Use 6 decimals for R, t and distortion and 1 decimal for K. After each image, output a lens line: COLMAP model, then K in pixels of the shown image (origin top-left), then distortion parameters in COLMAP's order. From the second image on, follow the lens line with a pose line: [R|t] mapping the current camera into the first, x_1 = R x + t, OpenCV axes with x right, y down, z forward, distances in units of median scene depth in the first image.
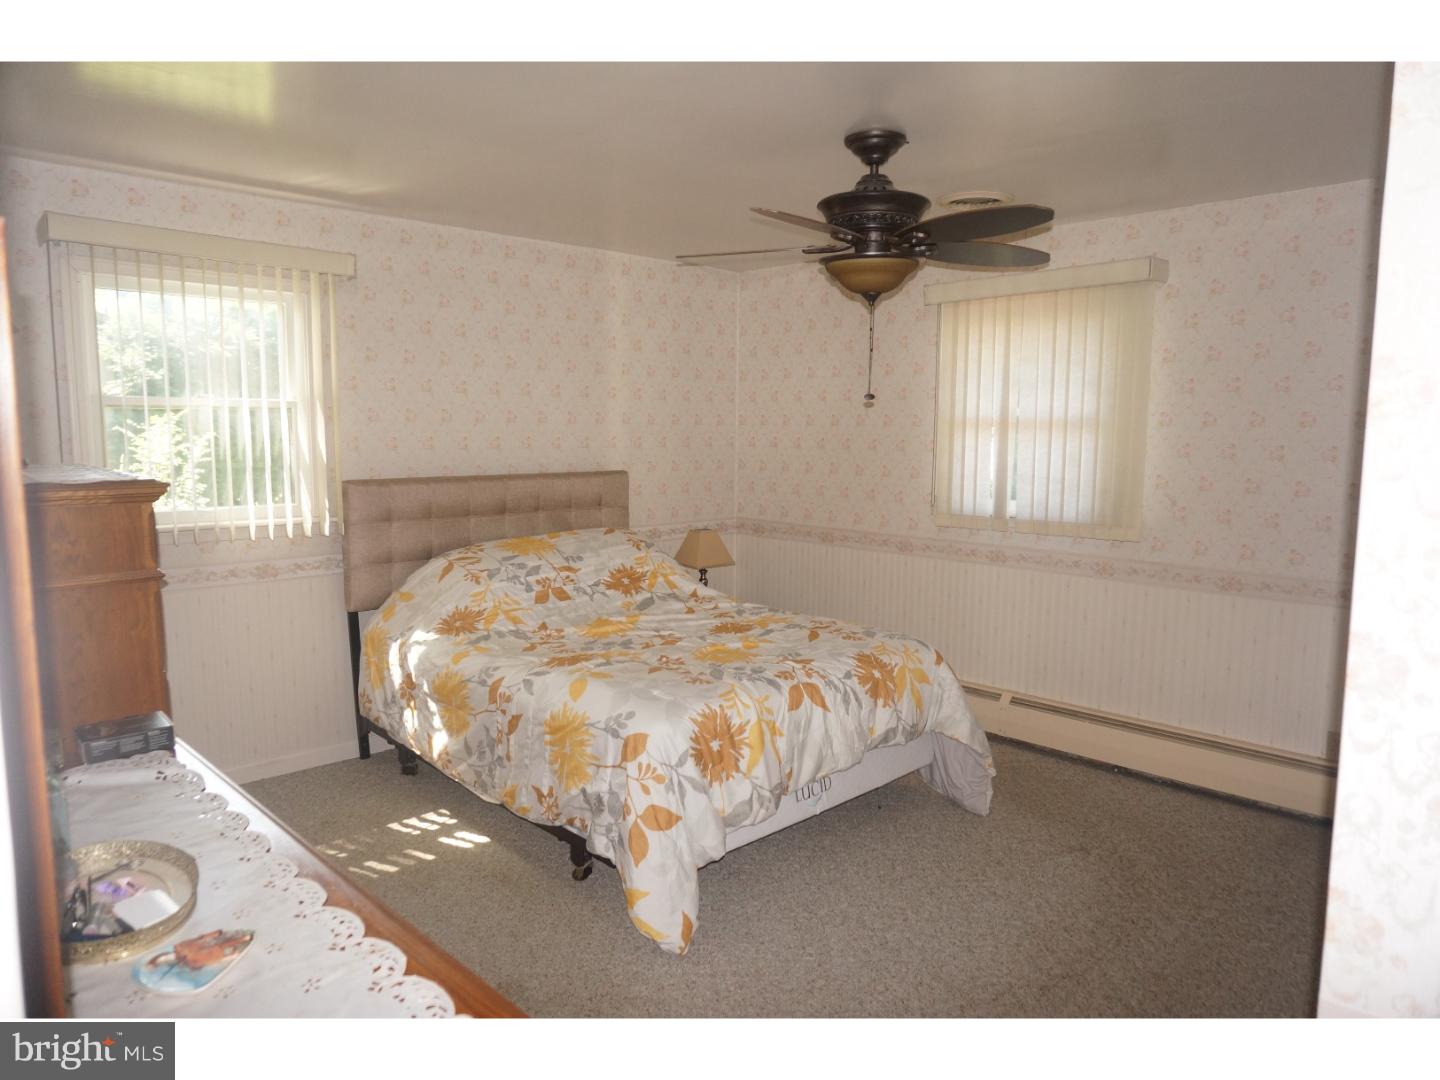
lens RADIAL K [[981.9, 0, 724.4], [0, 981.9, 541.3], [0, 0, 1]] dist [-0.000514, 0.010407]
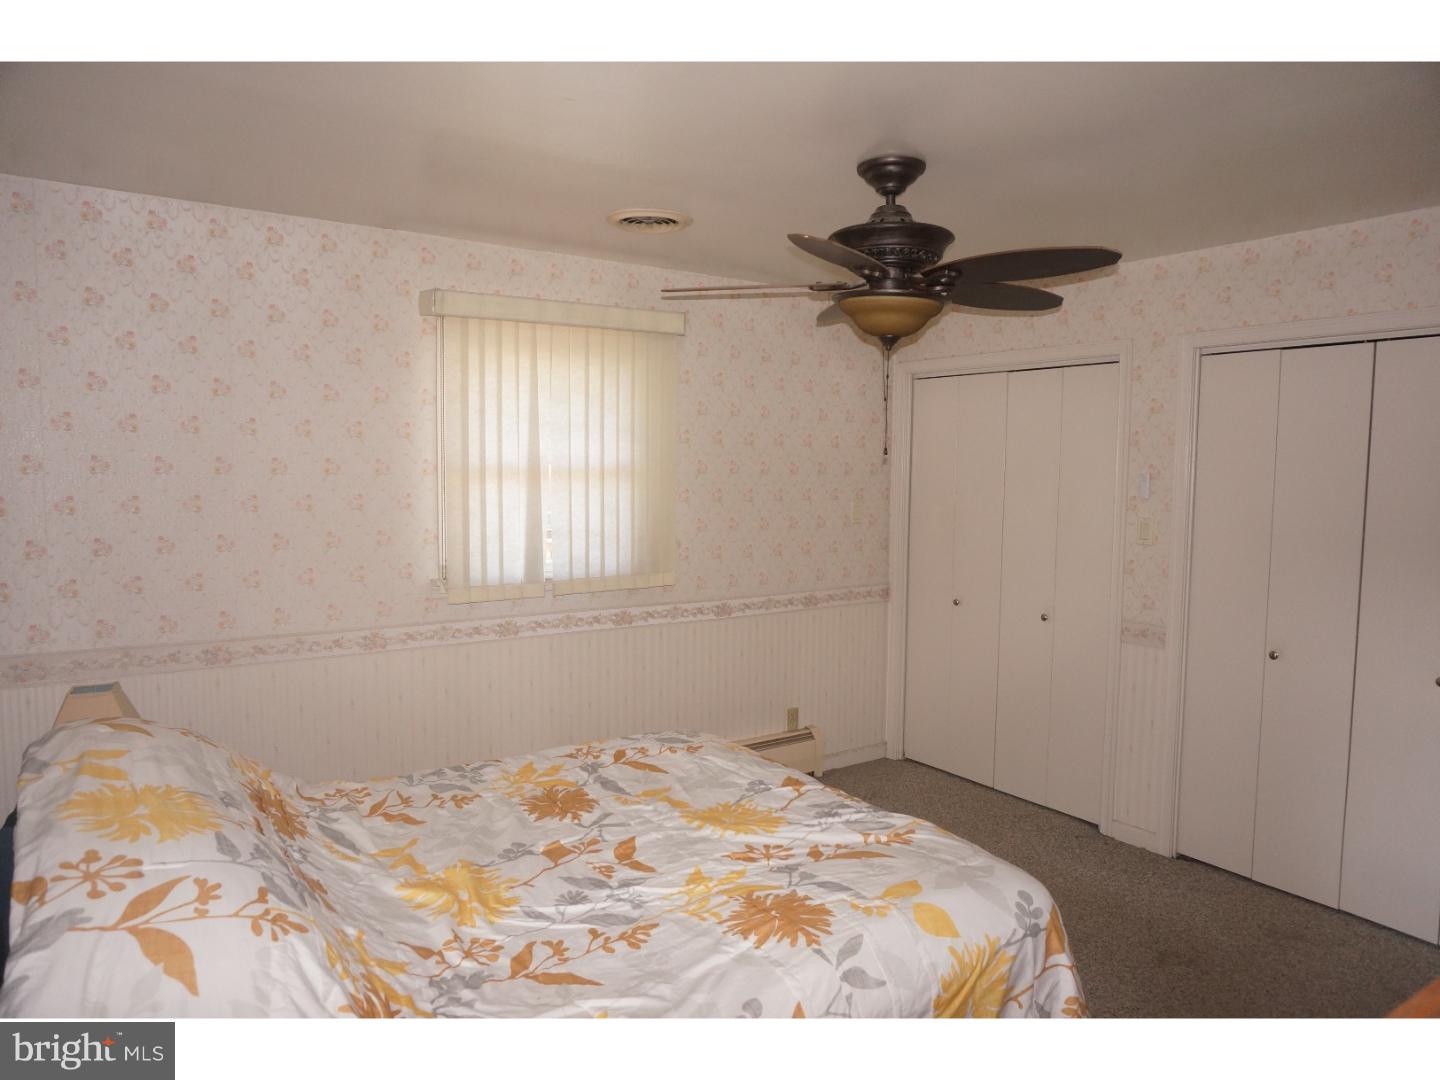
lens RADIAL K [[981.9, 0, 723.6], [0, 981.9, 536.6], [0, 0, 1]] dist [-0.000514, 0.010407]
pose [[0.191152, -0.085209, 0.977855, -0.541968], [0.105854, 0.992205, 0.065767, -0.106315], [-0.975836, 0.090938, 0.198682, 0.698703]]
